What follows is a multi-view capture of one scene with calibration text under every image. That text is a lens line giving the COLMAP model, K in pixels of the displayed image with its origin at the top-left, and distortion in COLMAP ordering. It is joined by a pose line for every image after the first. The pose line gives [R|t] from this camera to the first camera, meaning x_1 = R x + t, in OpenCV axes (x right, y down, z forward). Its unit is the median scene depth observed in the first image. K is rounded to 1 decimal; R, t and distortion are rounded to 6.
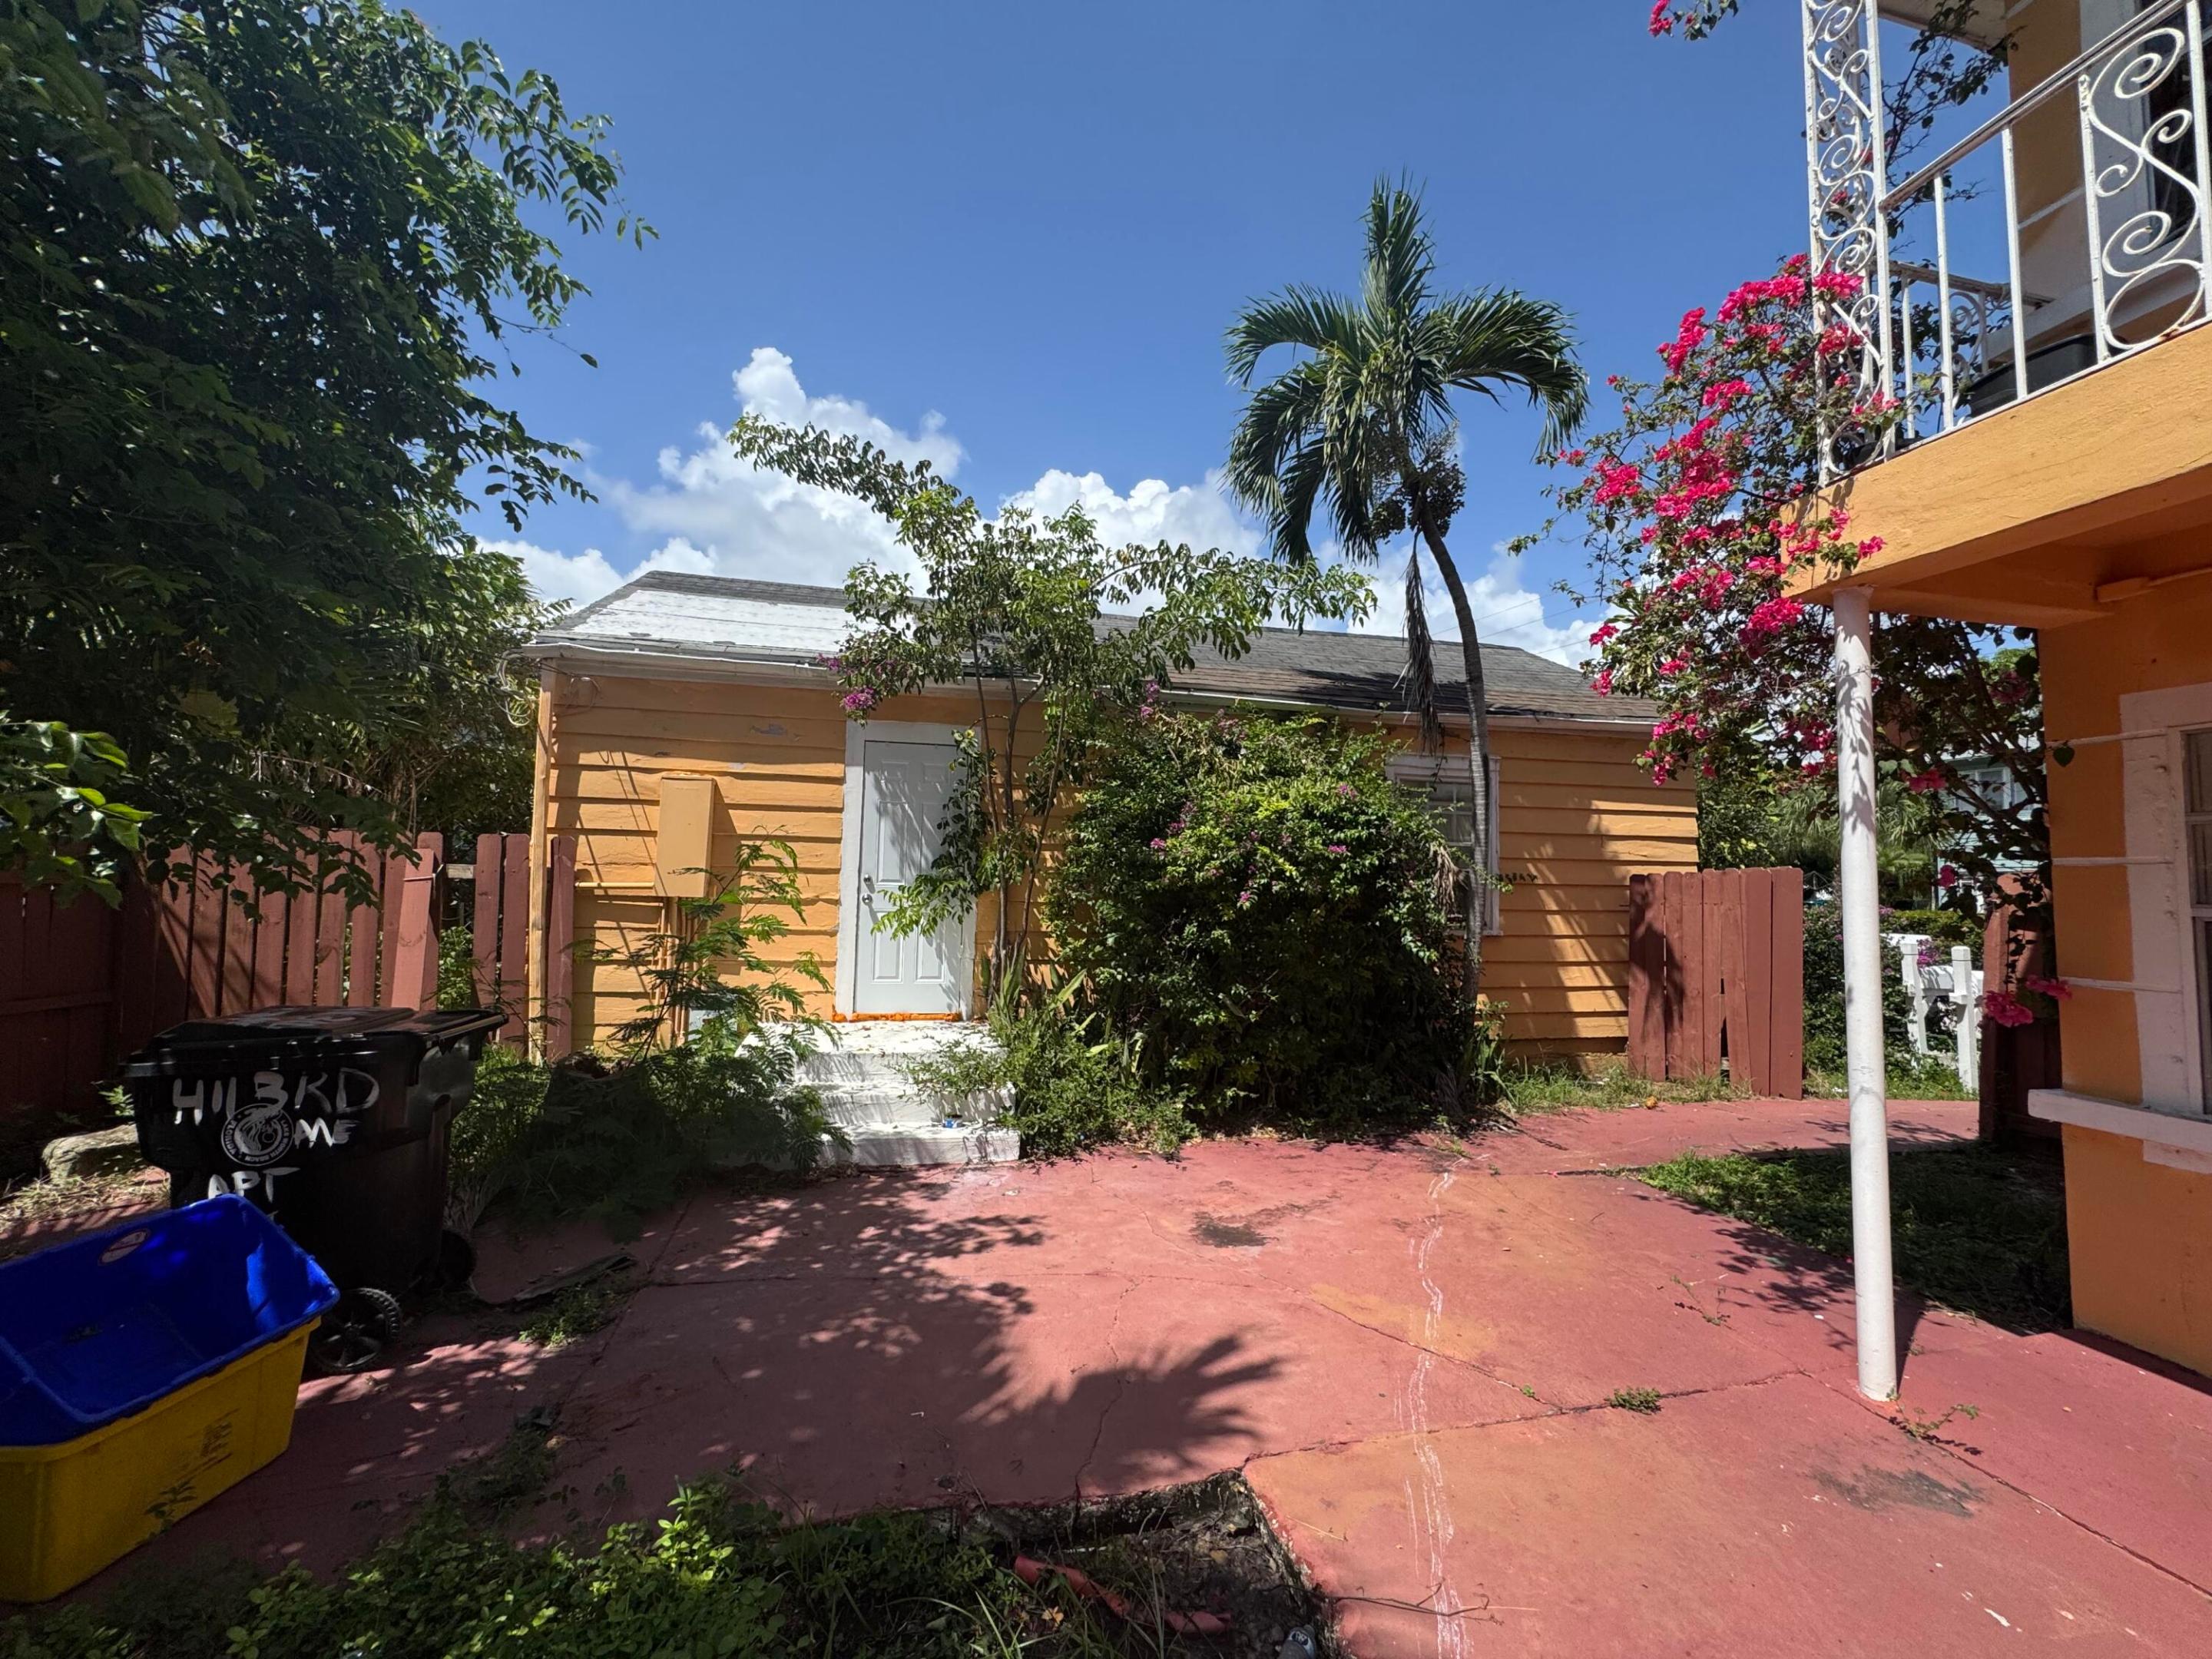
lens RADIAL K [[888.8, 0, 1106.0], [0, 888.8, 829.5], [0, 0, 1]] dist [-0.002006, 0.000132]
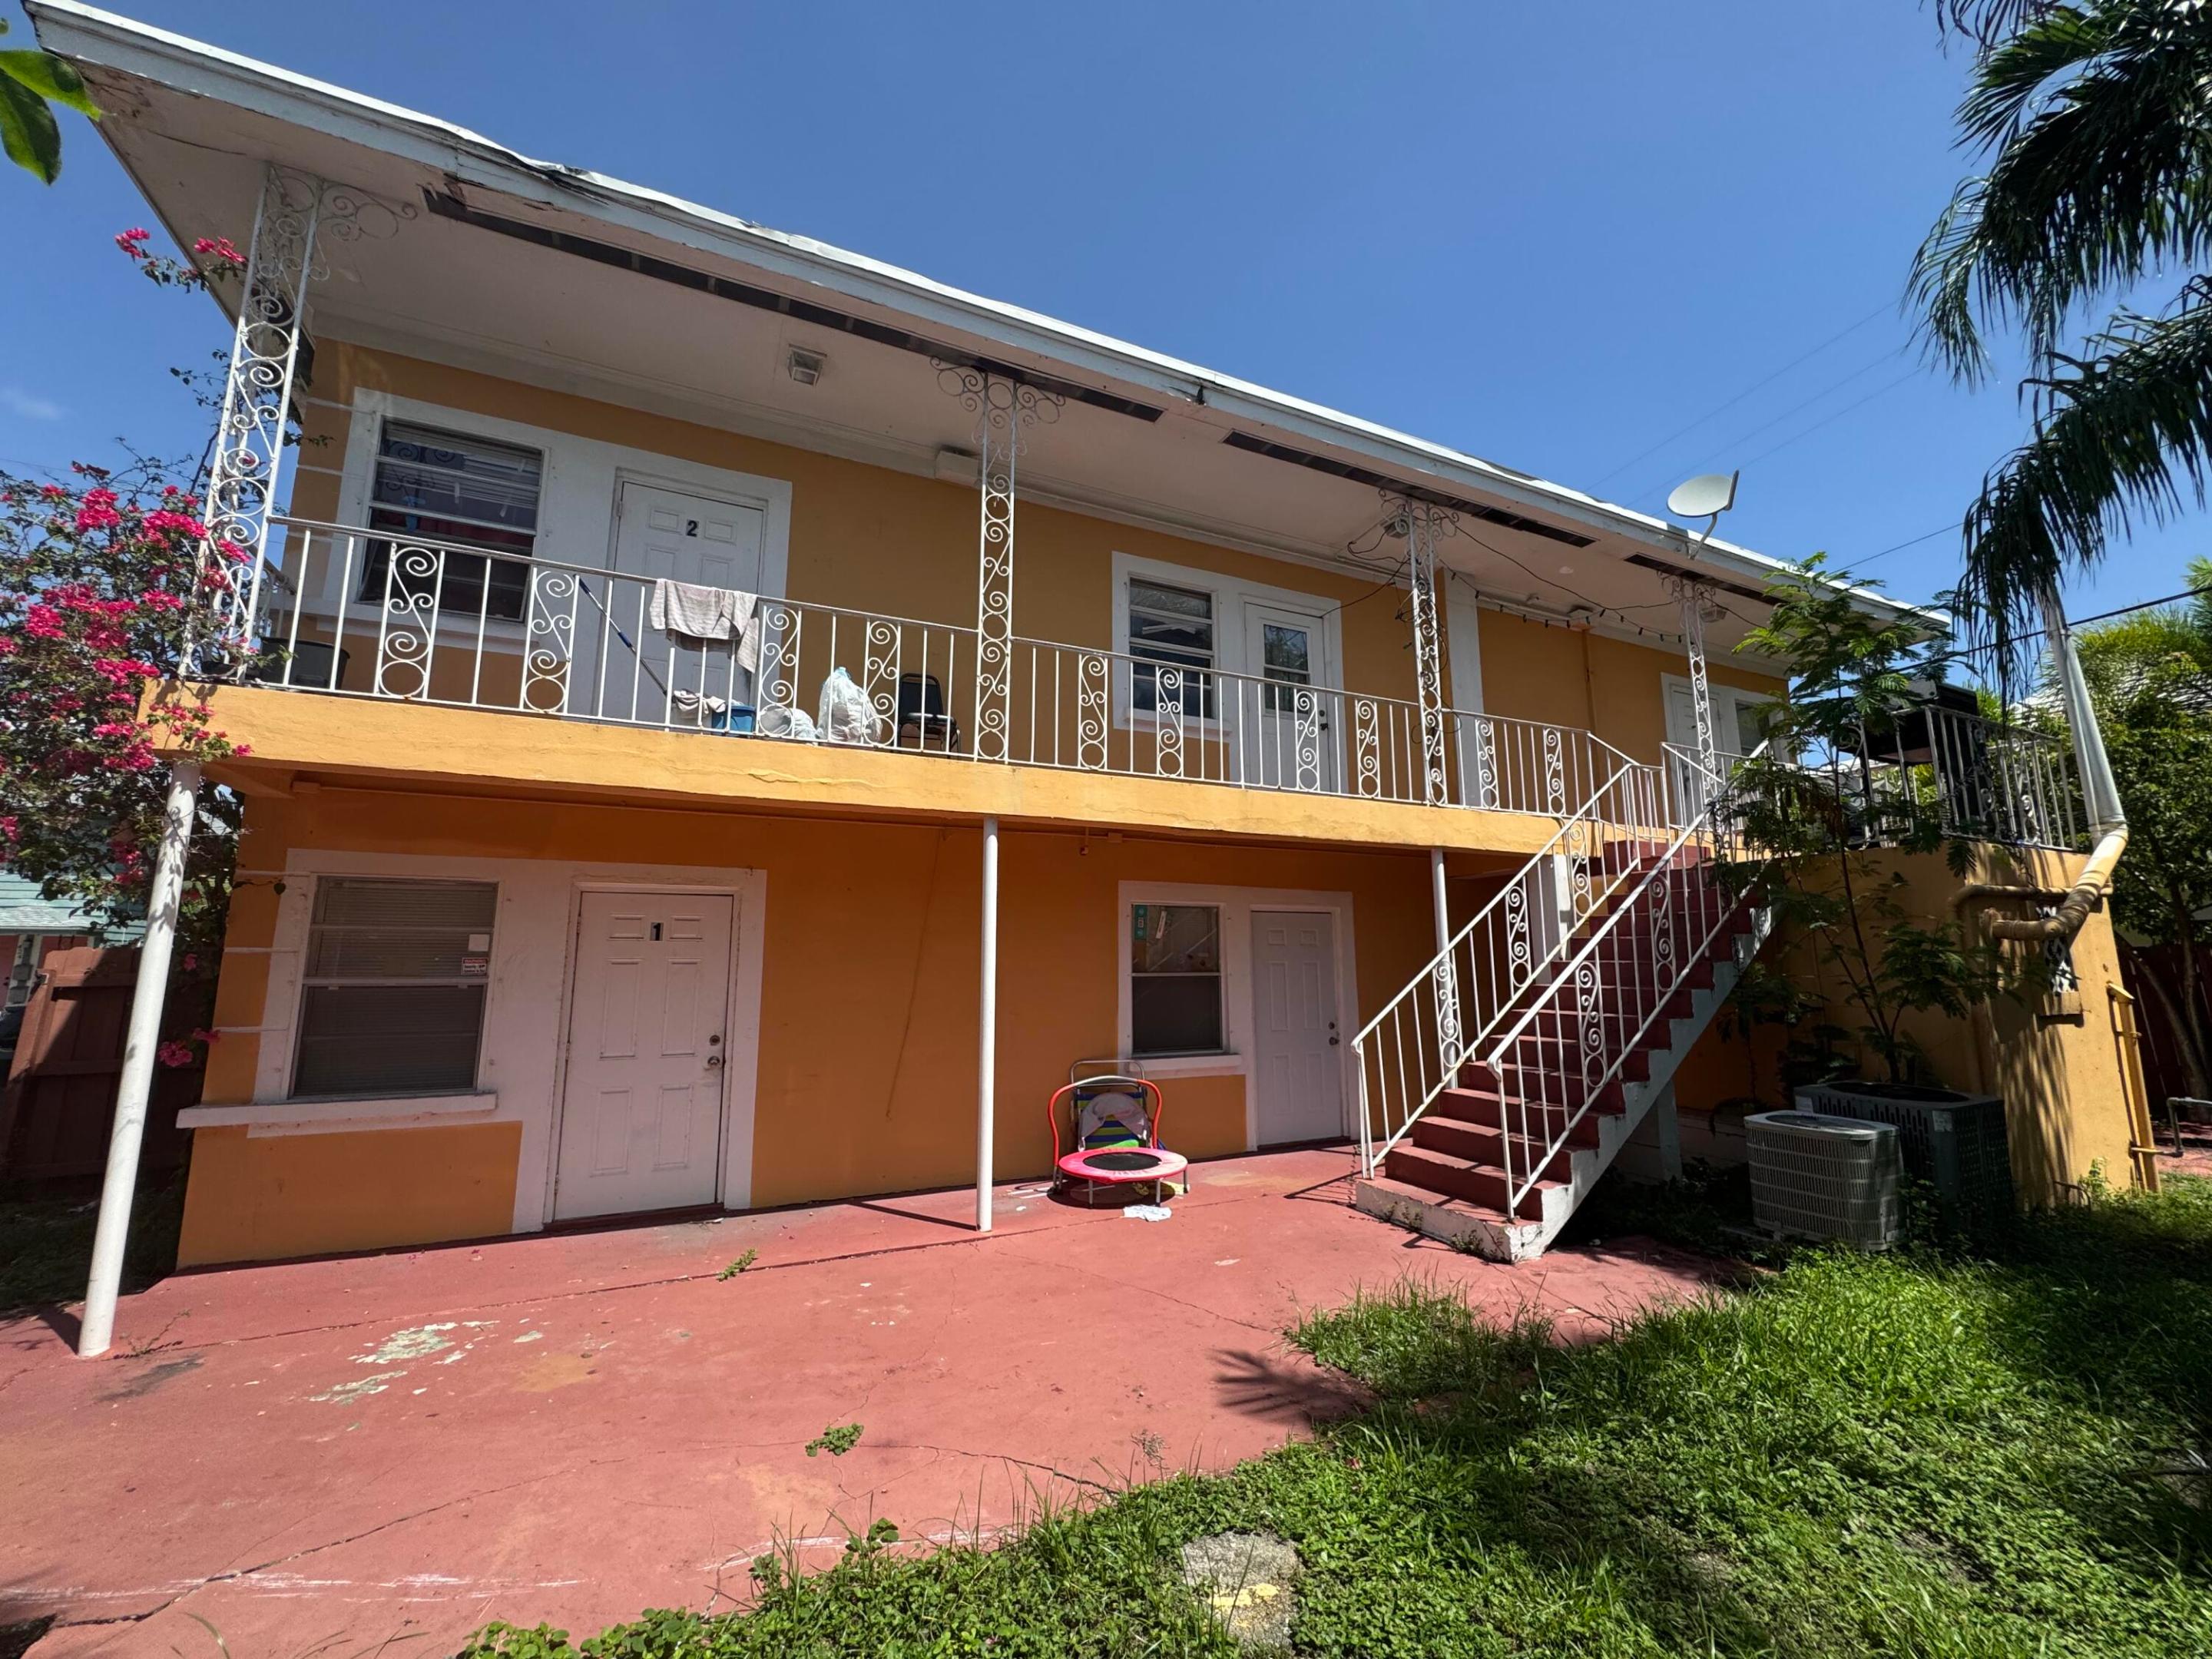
lens RADIAL K [[888.8, 0, 1106.0], [0, 888.8, 829.5], [0, 0, 1]] dist [-0.002006, 0.000132]
pose [[-0.221379, 0.134020, 0.965935, -0.842242], [-0.064333, 0.986347, -0.151596, -0.038230], [-0.973063, -0.095702, -0.209735, -0.132497]]
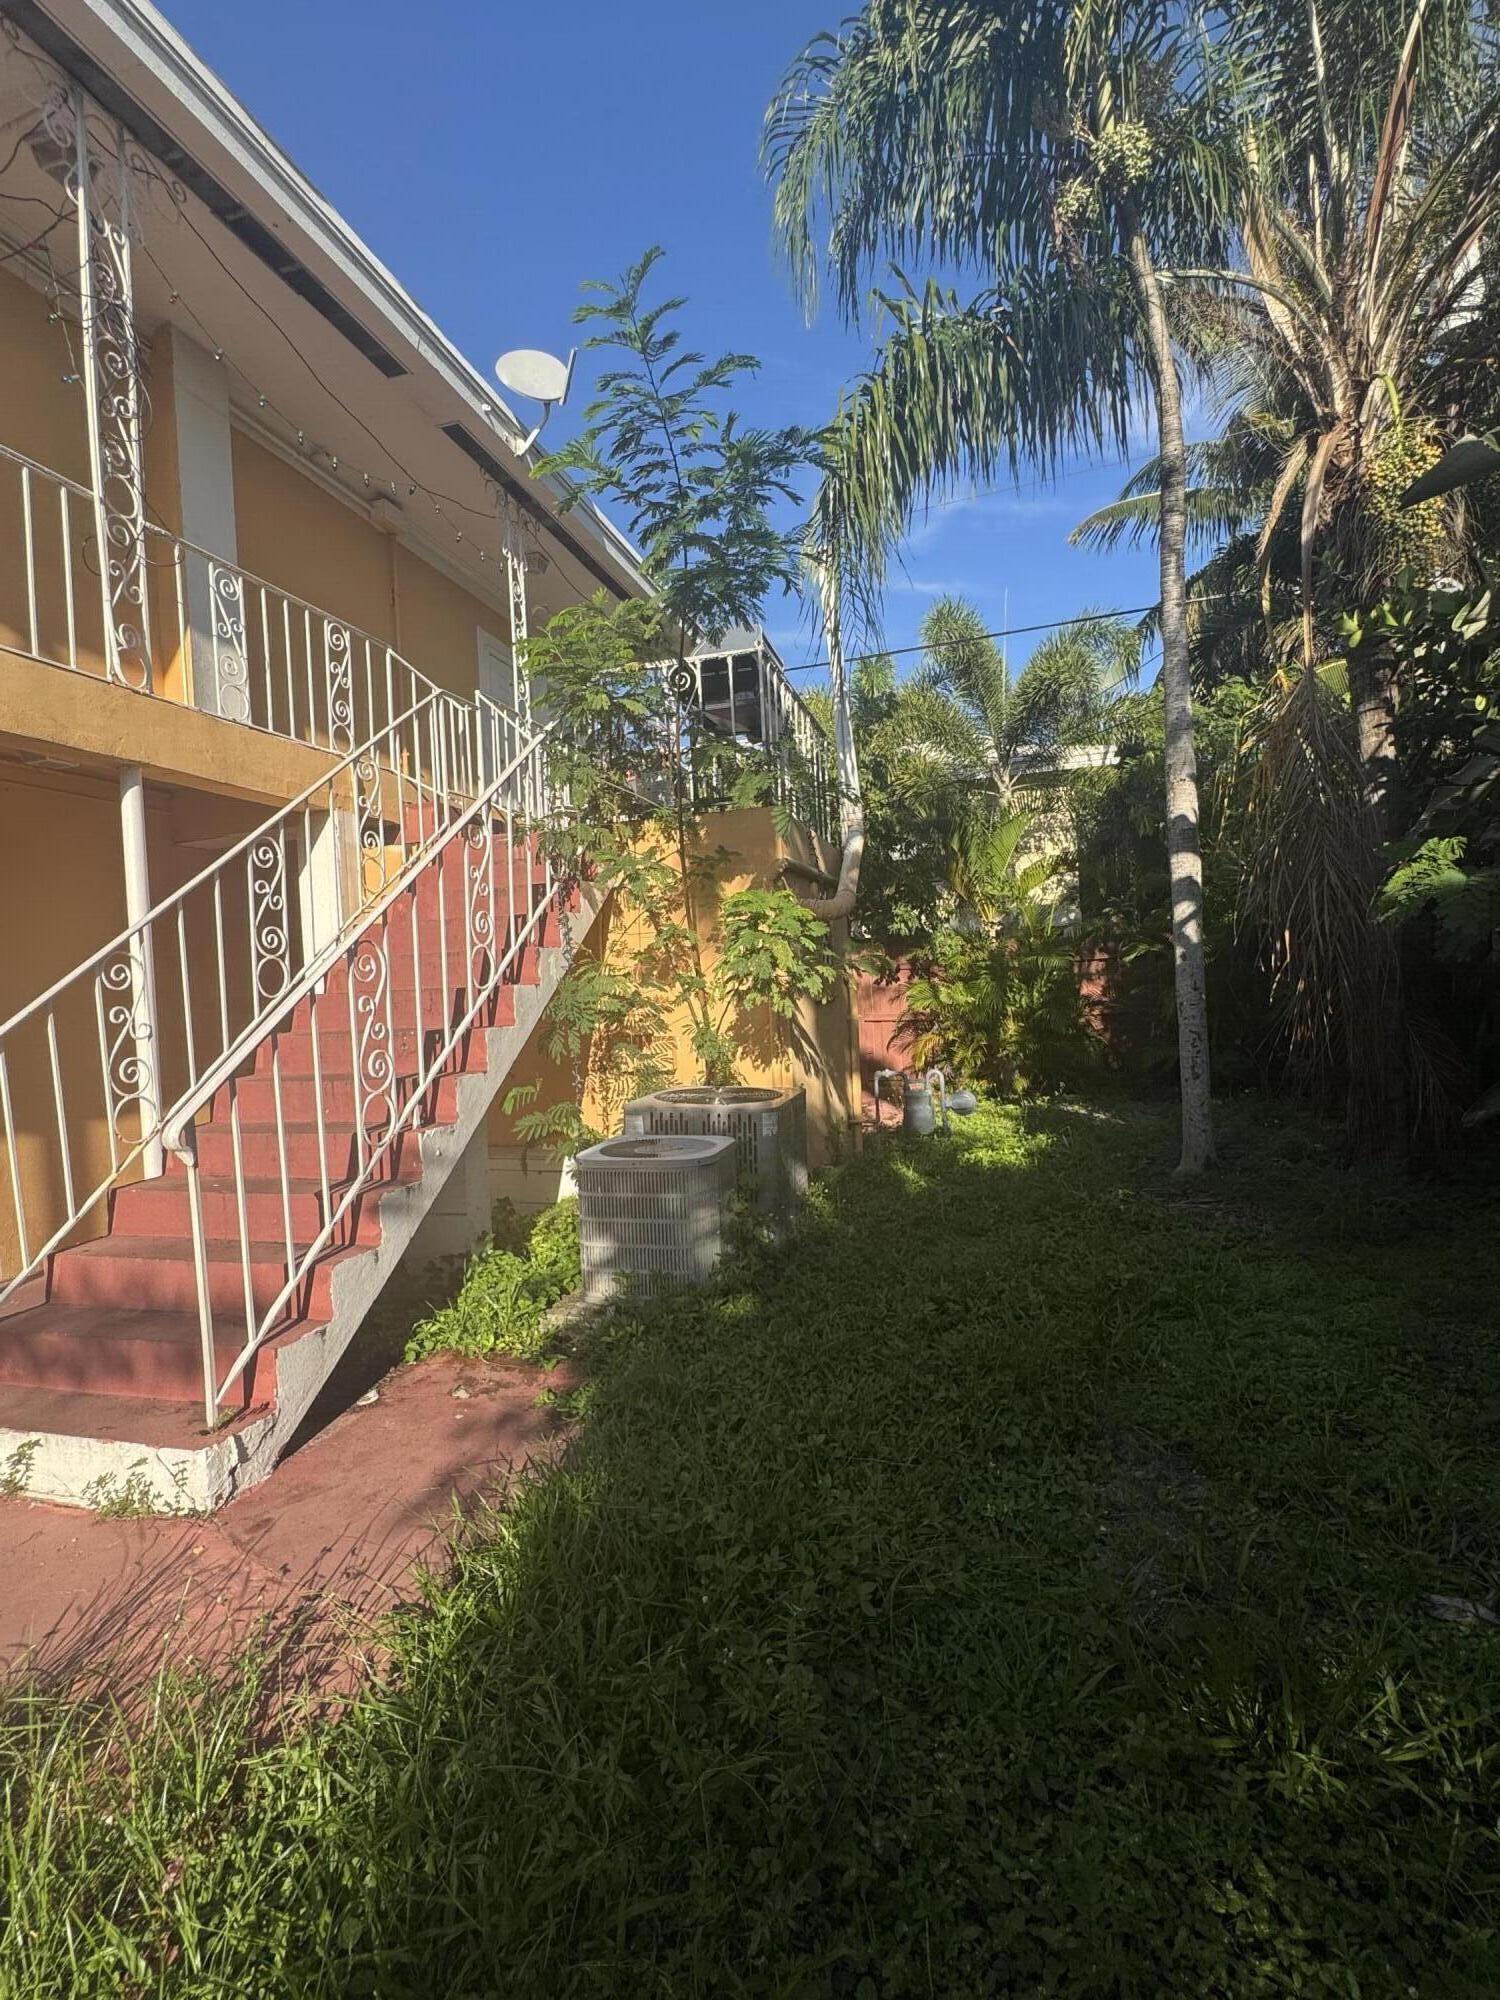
lens RADIAL K [[952.1, 0, 750.0], [0, 952.1, 1000.0], [0, 0, 1]] dist [-0.001225, 0.000657]
pose [[-0.881548, 0.017259, 0.471780, -0.188939], [0.001222, 0.999412, -0.034277, 0.002227], [-0.472094, -0.029640, -0.881050, -0.727306]]
